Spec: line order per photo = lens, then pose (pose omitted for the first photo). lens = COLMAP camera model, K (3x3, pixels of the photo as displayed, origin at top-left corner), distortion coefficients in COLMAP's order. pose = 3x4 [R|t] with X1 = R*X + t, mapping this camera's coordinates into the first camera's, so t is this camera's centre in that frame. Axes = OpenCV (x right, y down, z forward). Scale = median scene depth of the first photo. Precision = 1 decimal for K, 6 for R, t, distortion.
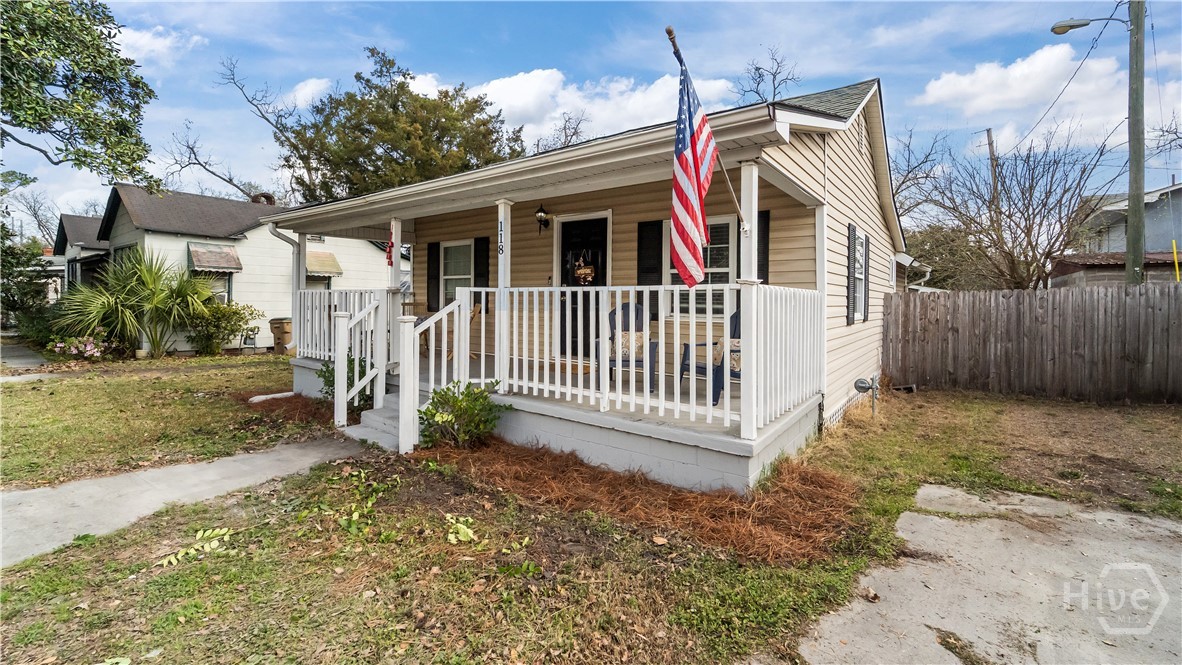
lens RADIAL K [[488.1, 0, 595.0], [0, 488.1, 304.2], [0, 0, 1]] dist [-0.000085, -0.000100]
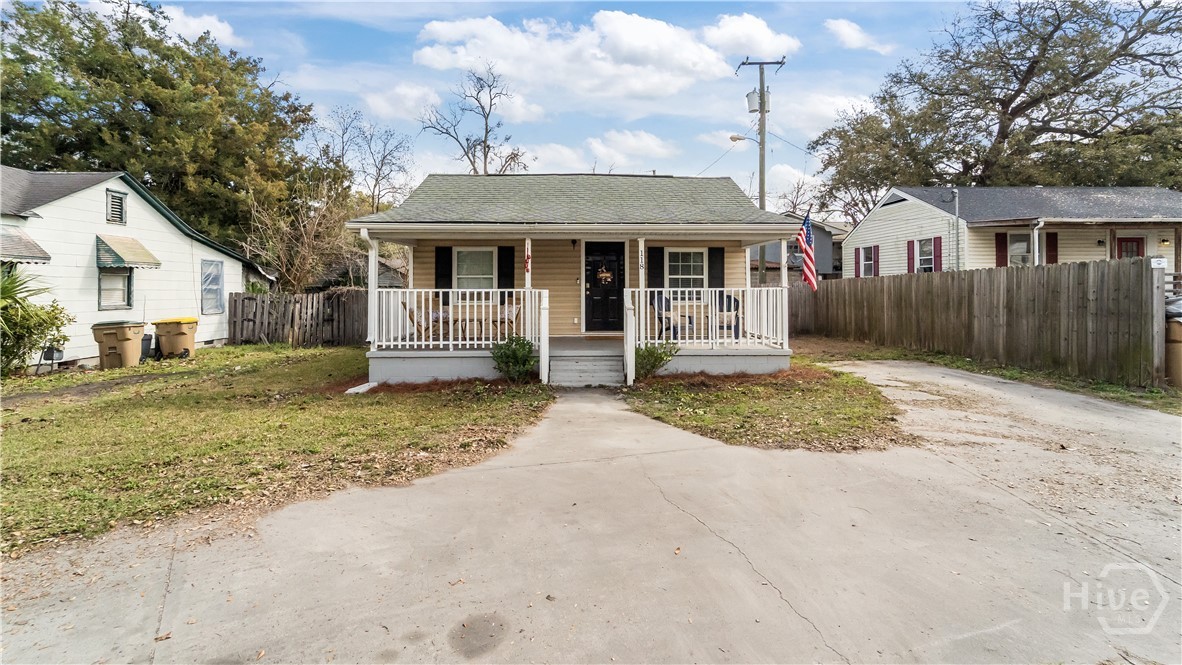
lens RADIAL K [[489.5, 0, 588.5], [0, 489.5, 291.5], [0, 0, 1]] dist [0.000345, 0.000118]
pose [[0.790590, -0.016619, 0.612121, -0.971205], [0.015773, 0.999853, 0.006774, -0.026341], [-0.612143, 0.004300, 0.790735, -0.178631]]
